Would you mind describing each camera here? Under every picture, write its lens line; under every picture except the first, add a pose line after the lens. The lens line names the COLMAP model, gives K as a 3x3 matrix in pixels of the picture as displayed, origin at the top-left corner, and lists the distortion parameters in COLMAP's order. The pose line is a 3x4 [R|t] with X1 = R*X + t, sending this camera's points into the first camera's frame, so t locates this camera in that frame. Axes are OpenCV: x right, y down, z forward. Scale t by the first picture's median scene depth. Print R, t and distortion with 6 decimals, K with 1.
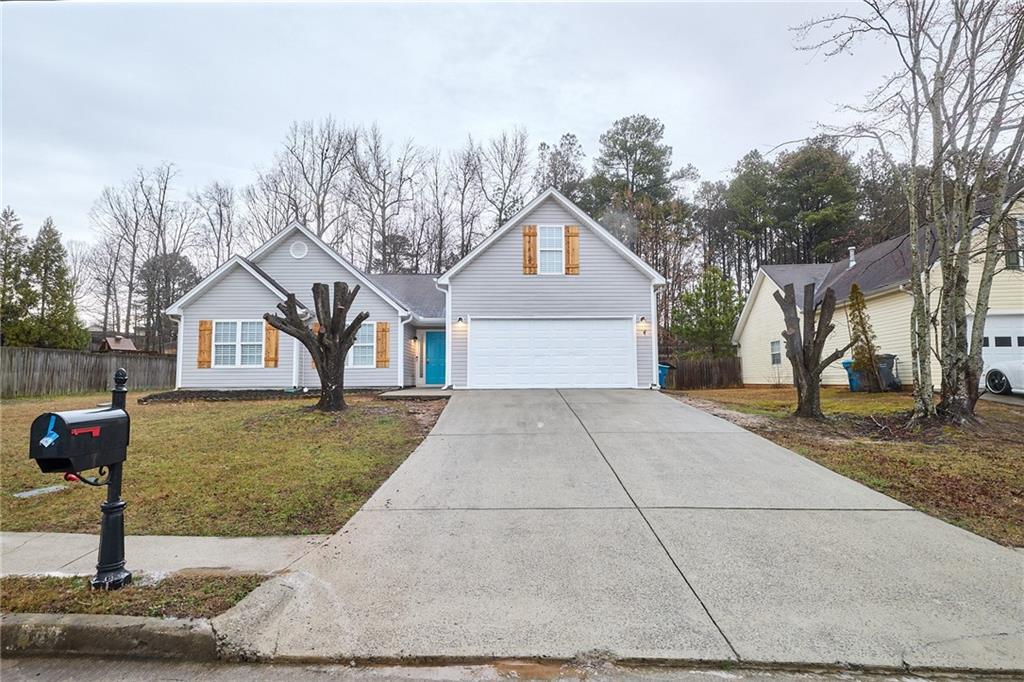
lens RADIAL K [[472.3, 0, 512.0], [0, 472.3, 341.0], [0, 0, 1]] dist [0.000060, -0.000439]
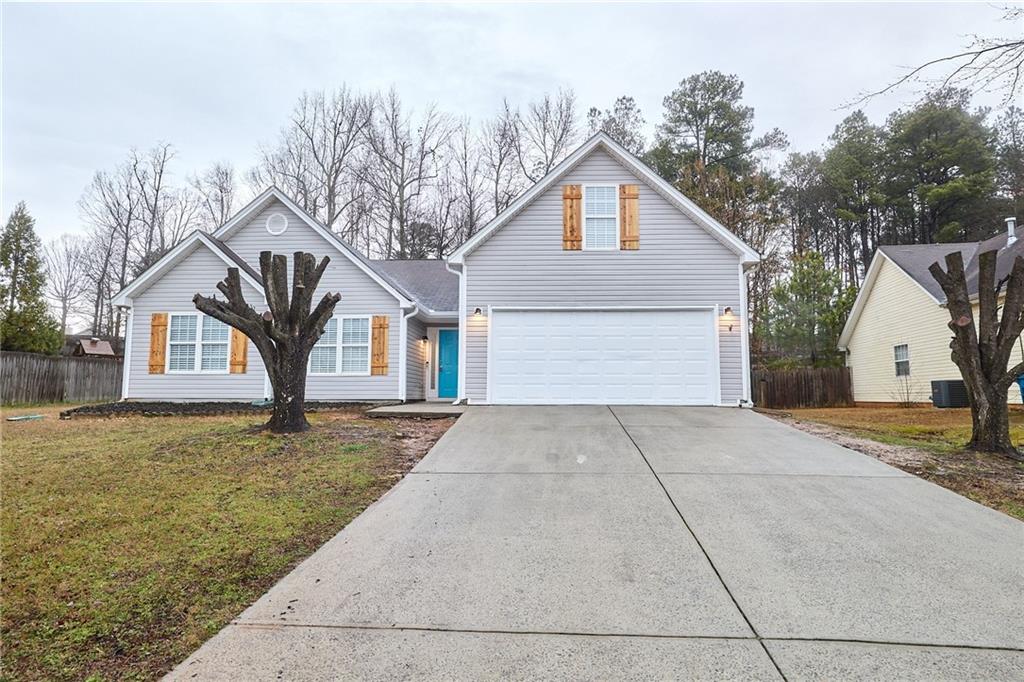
lens RADIAL K [[518.1, 0, 526.7], [0, 518.1, 341.4], [0, 0, 1]] dist [-0.008580, 0.001424]
pose [[0.997578, 0.002341, -0.069524, 0.019471], [-0.003911, 0.999740, -0.022452, 0.016732], [0.069453, 0.022669, 0.997328, 0.151860]]
